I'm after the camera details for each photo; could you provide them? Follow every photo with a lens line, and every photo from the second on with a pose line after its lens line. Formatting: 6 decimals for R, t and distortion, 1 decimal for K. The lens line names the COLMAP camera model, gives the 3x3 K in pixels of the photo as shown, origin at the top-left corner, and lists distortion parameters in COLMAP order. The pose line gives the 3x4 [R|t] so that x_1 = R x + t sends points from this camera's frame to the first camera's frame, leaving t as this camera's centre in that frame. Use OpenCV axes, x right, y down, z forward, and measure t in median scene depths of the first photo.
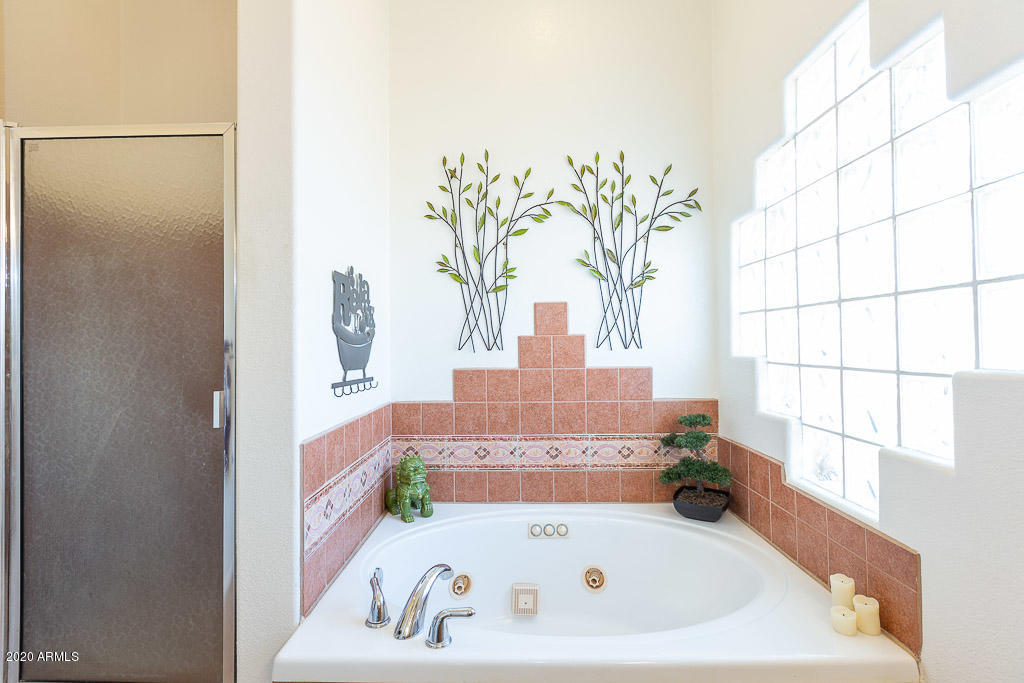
lens RADIAL K [[455.4, 0, 512.0], [0, 455.4, 341.5], [0, 0, 1]] dist [-0.000284, -0.000360]
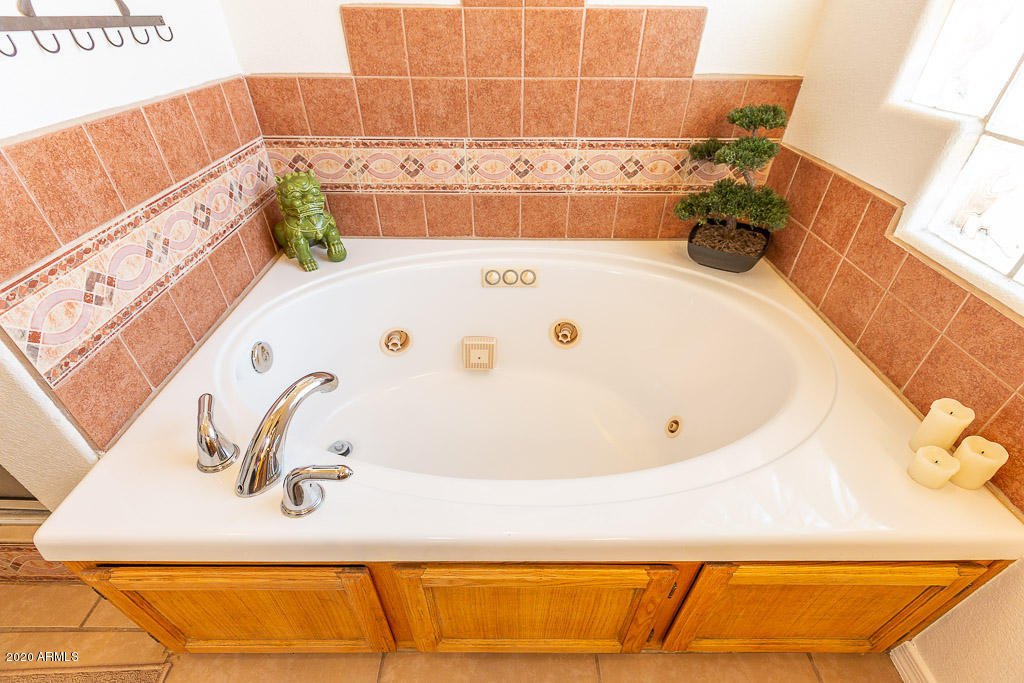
lens RADIAL K [[455.4, 0, 512.0], [0, 455.4, 341.5], [0, 0, 1]] dist [-0.000284, -0.000360]
pose [[0.999709, 0.000100, 0.024106, 0.064489], [-0.014713, 0.794650, 0.606889, 0.048281], [-0.019095, -0.607068, 0.794421, 0.341939]]
